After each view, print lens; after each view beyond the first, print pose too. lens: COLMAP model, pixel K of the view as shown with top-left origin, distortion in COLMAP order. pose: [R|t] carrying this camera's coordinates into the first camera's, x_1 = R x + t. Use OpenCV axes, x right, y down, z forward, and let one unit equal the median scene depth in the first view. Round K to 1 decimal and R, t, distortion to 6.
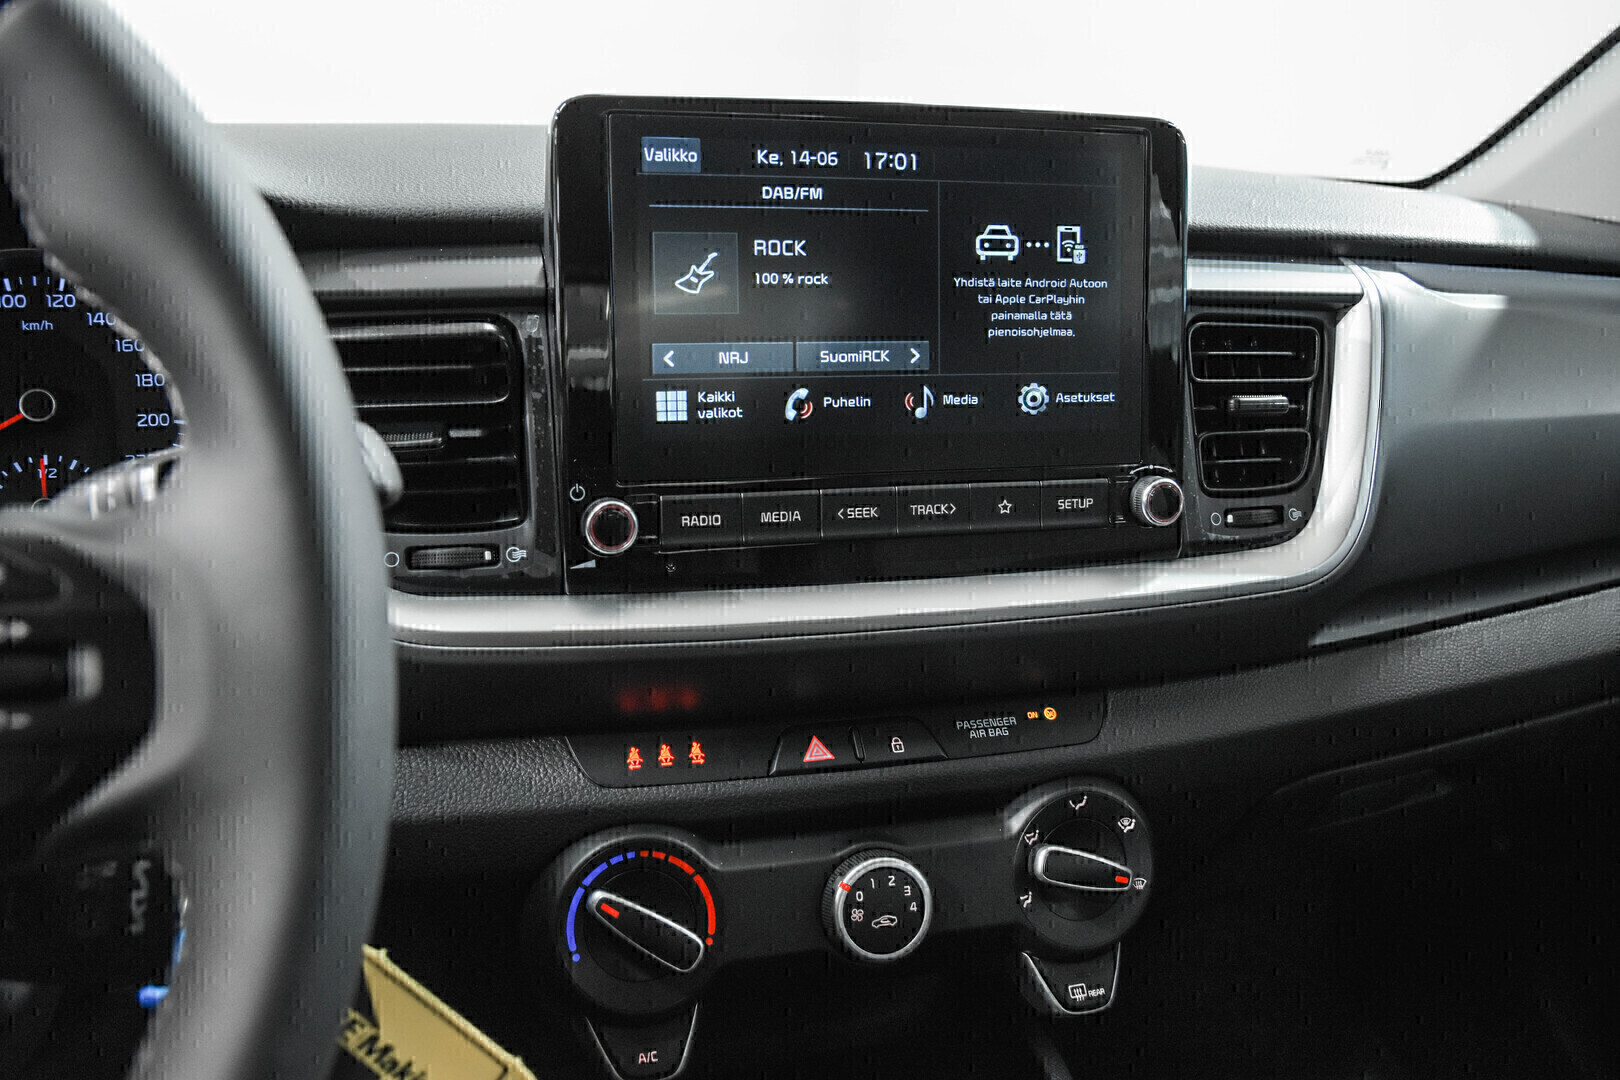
lens RADIAL K [[1370.6, 0, 807.7], [0, 1370.6, 547.7], [0, 0, 1]] dist [-0.064920, 0.017717]
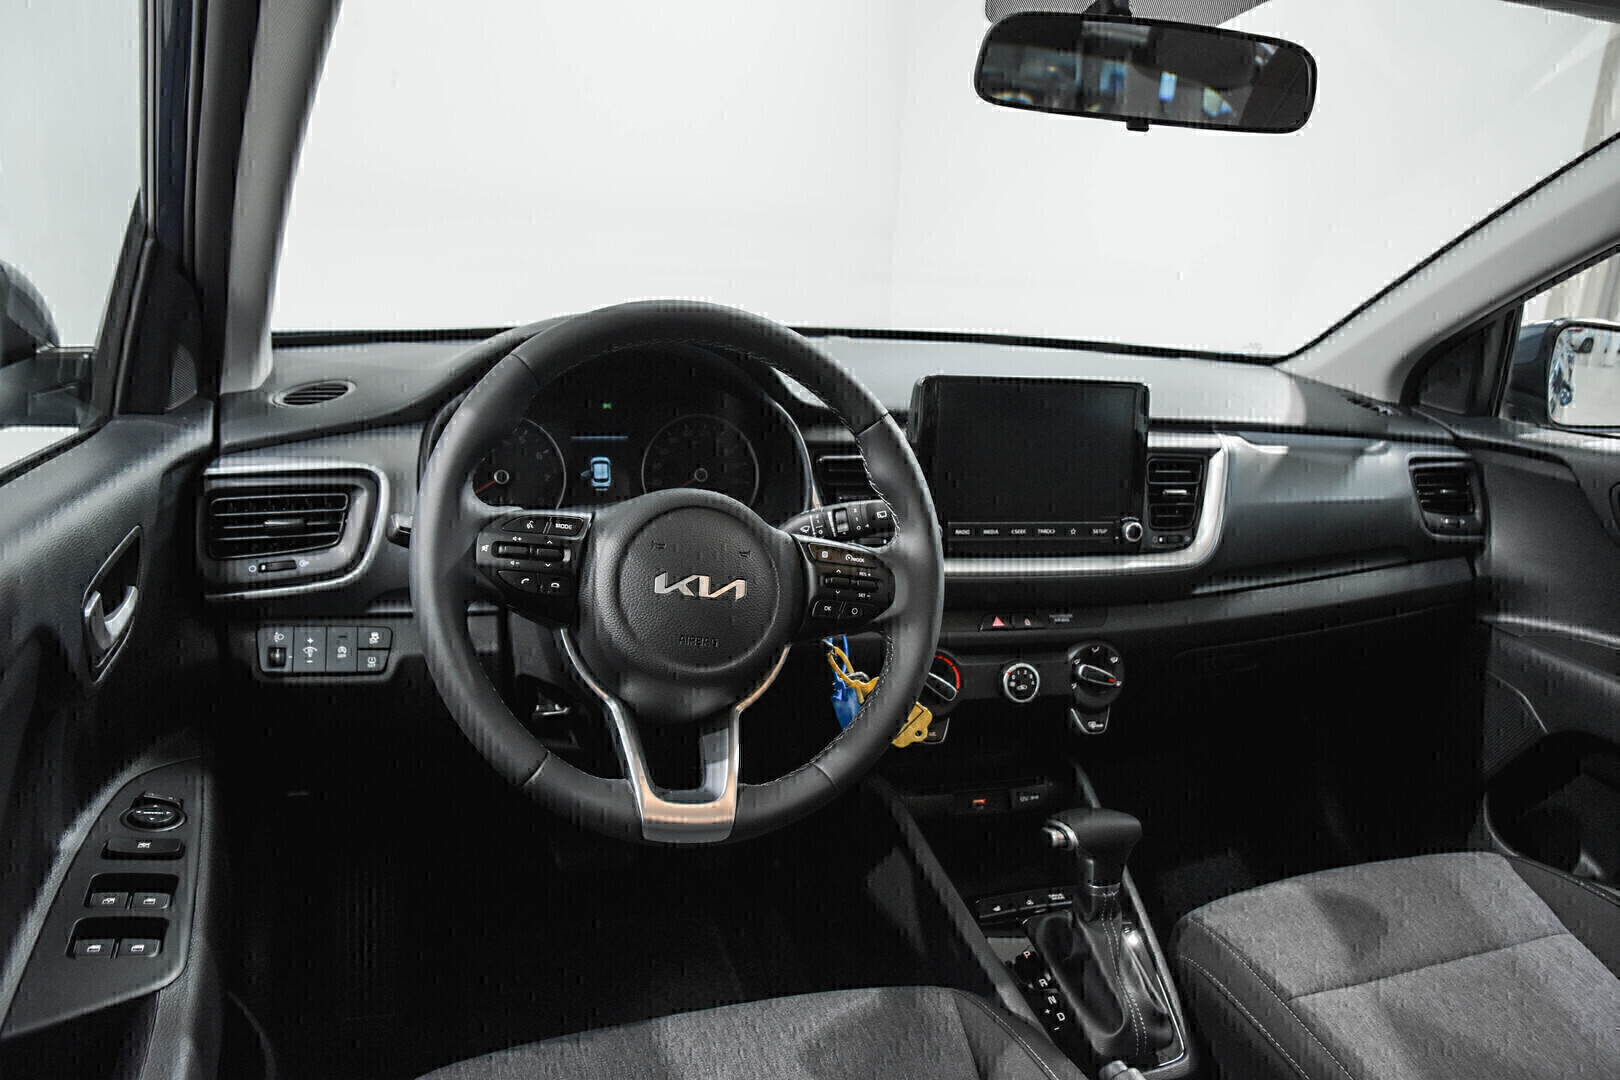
lens RADIAL K [[1241.4, 0, 801.4], [0, 1241.4, 546.7], [0, 0, 1]] dist [-0.067951, 0.030401]
pose [[0.999028, 0.044033, 0.001923, -0.358015], [-0.044043, 0.999016, 0.005265, 0.008842], [-0.001689, -0.005345, 0.999984, -1.284453]]
